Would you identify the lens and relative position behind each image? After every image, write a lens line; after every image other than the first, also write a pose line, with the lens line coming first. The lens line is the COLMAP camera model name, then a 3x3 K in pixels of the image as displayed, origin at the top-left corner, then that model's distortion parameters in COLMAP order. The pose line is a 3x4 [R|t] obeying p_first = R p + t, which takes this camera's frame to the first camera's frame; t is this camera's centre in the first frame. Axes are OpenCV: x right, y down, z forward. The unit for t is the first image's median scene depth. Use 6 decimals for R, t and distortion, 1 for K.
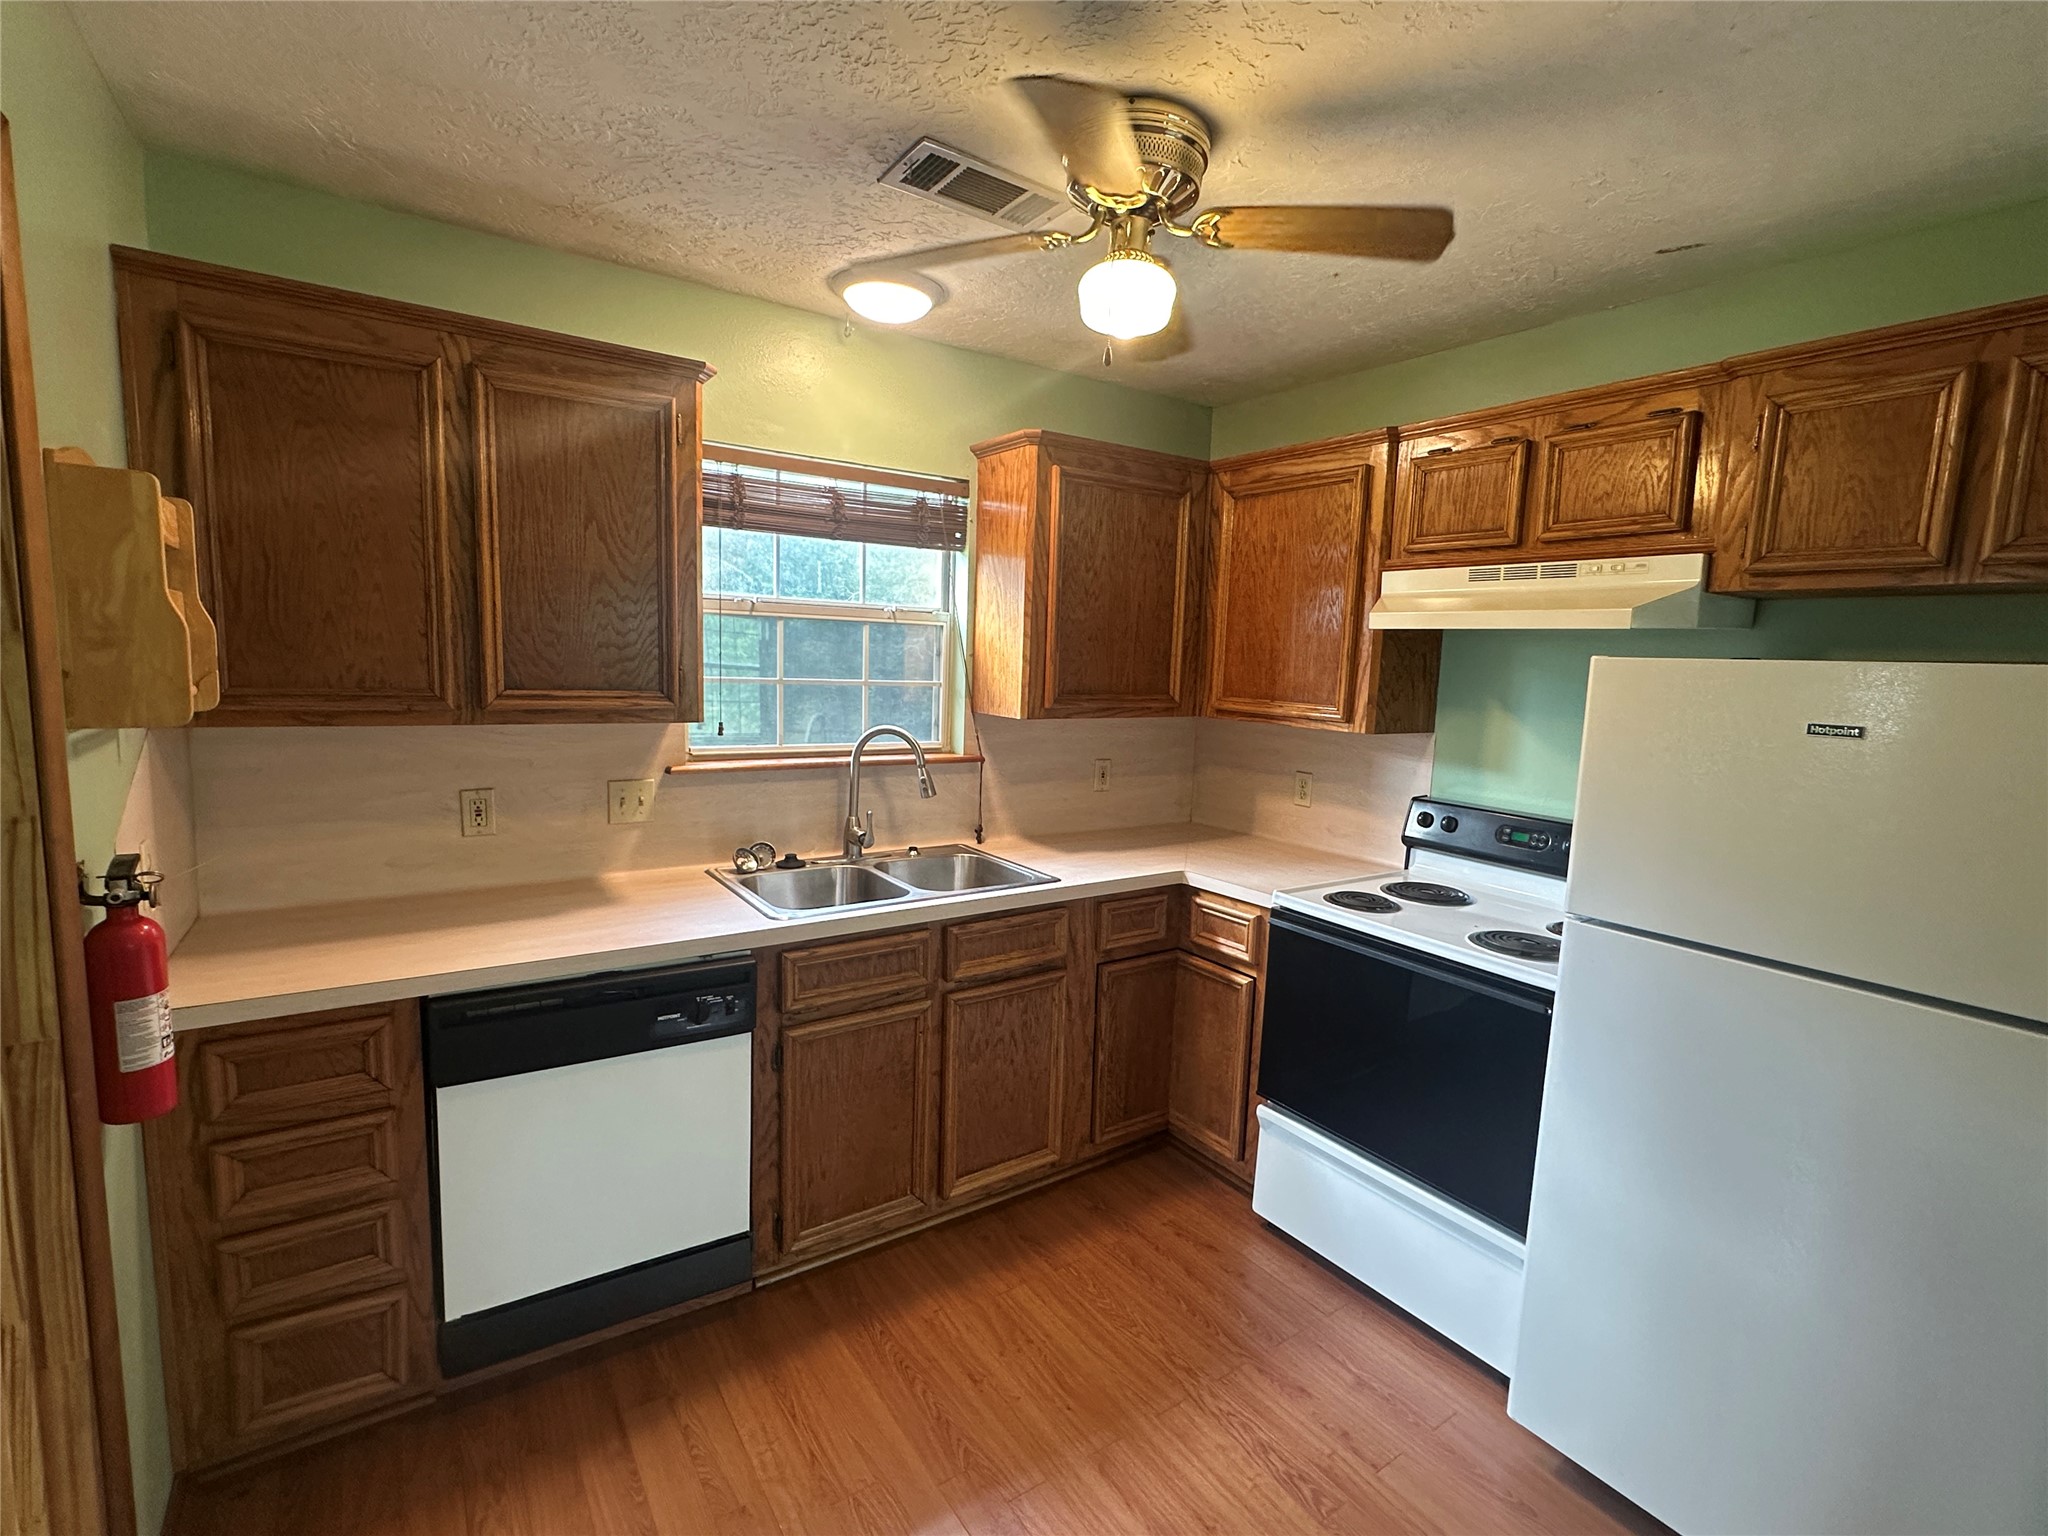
lens RADIAL K [[941.5, 0, 1024.0], [0, 941.5, 768.0], [0, 0, 1]] dist [0.003303, 0.000758]
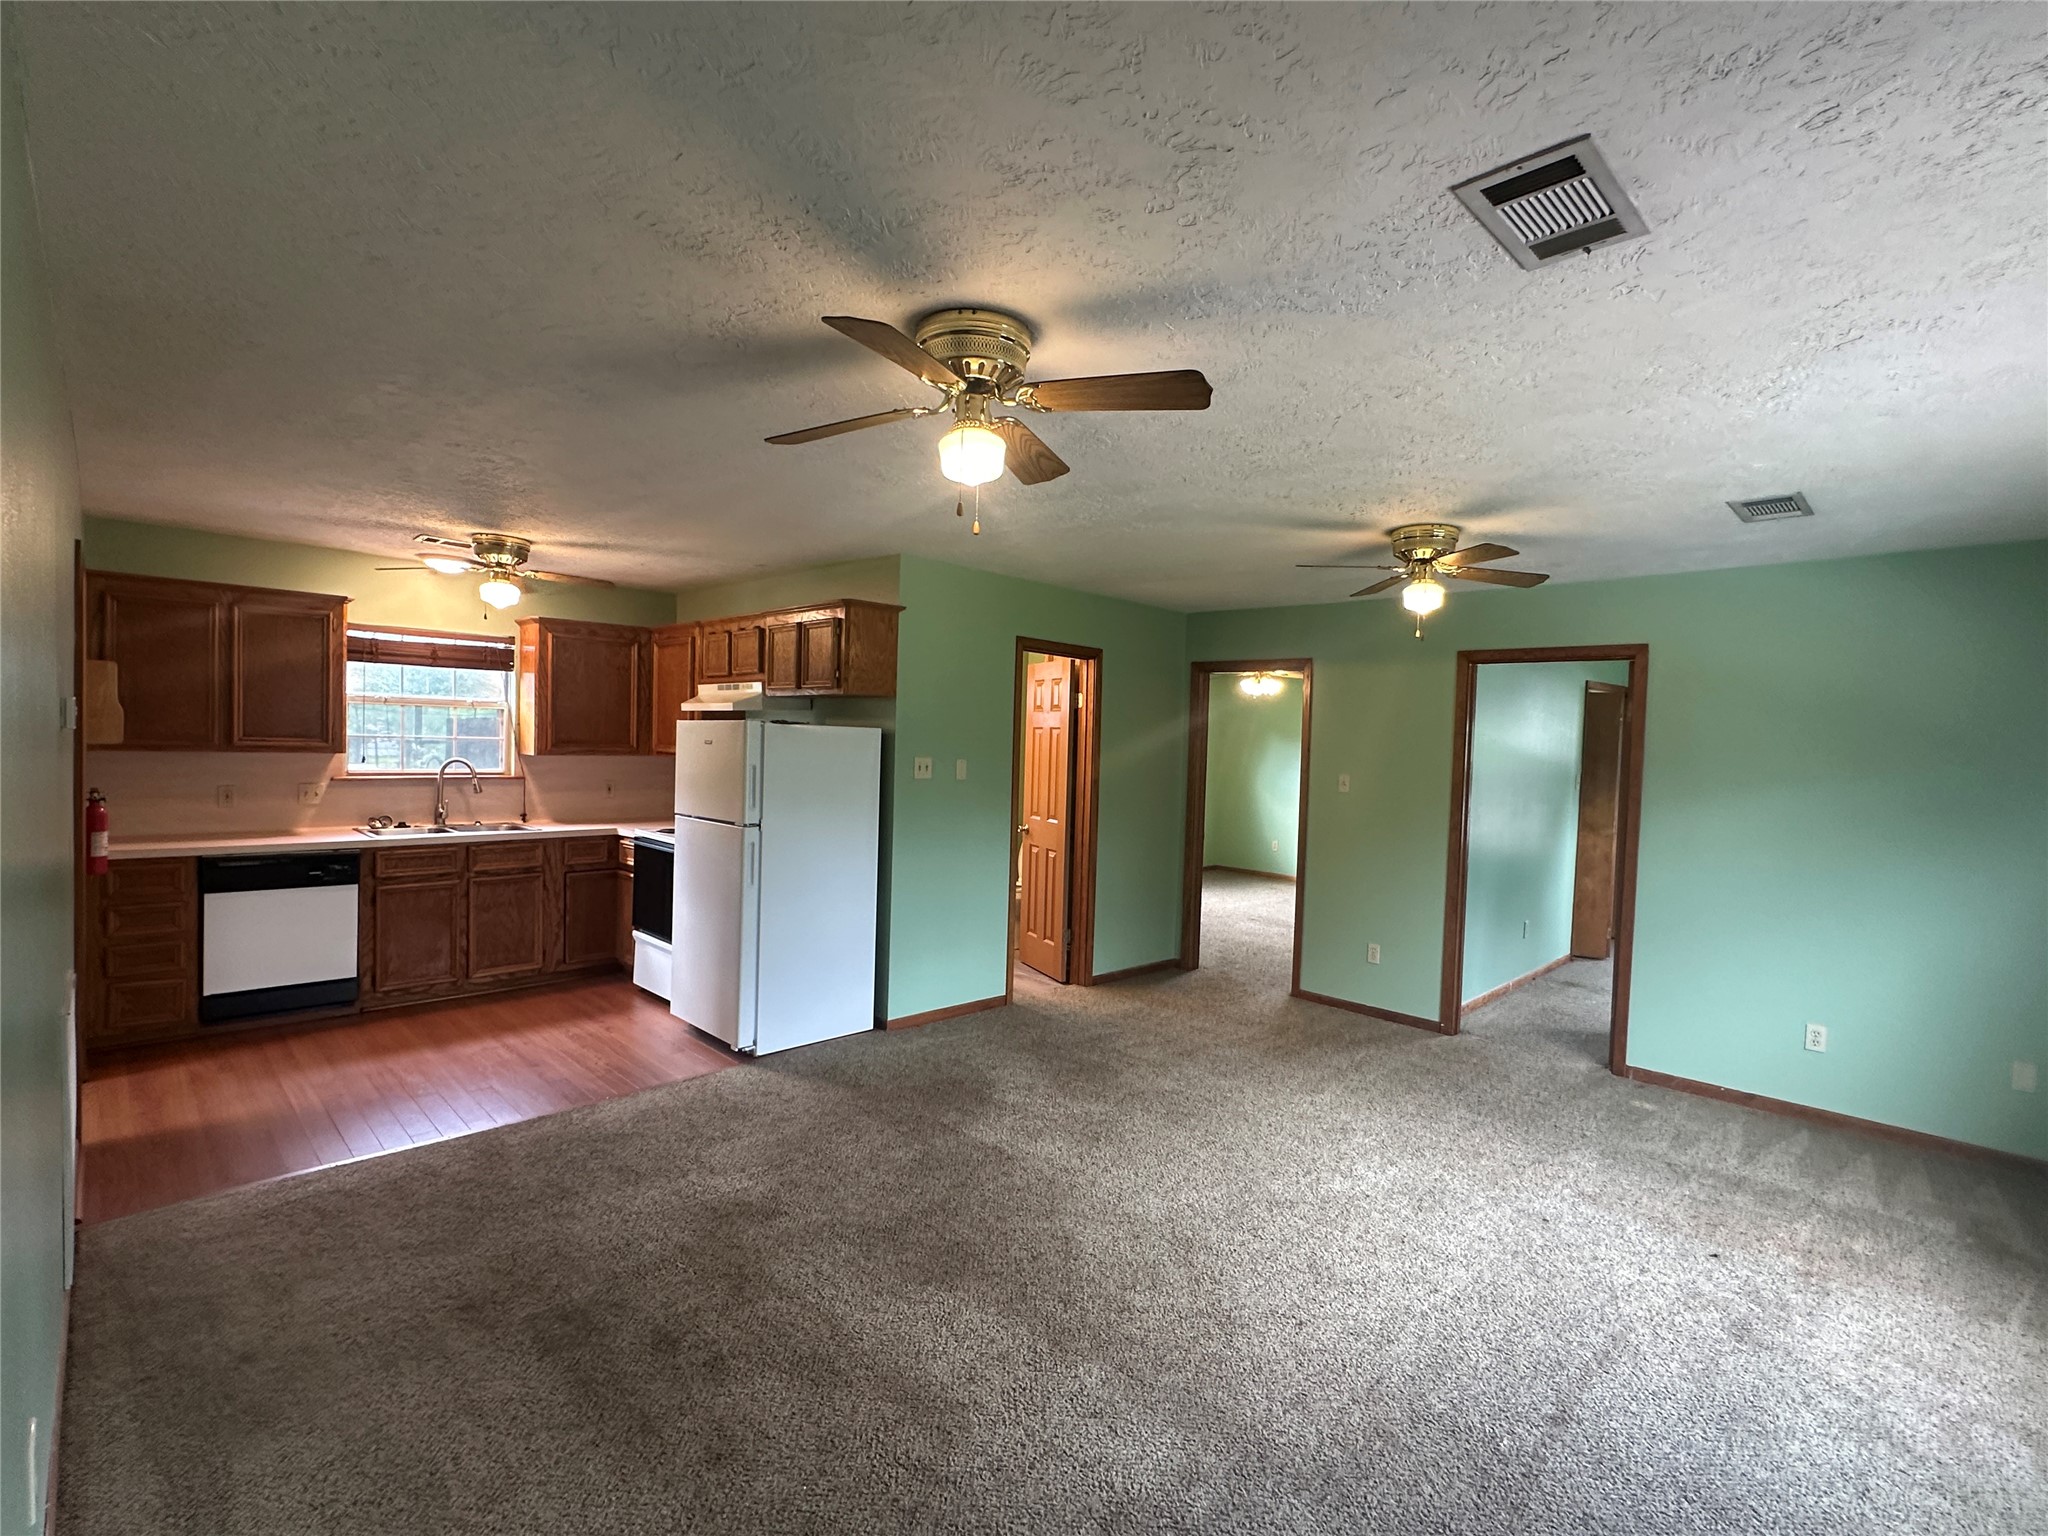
lens RADIAL K [[940.9, 0, 1024.0], [0, 940.9, 768.0], [0, 0, 1]] dist [-0.000066, -0.000425]
pose [[0.984461, -0.011896, 0.175201, 0.766867], [0.026864, 0.996161, -0.083313, 0.194264], [-0.173538, 0.086725, 0.981001, -1.310748]]
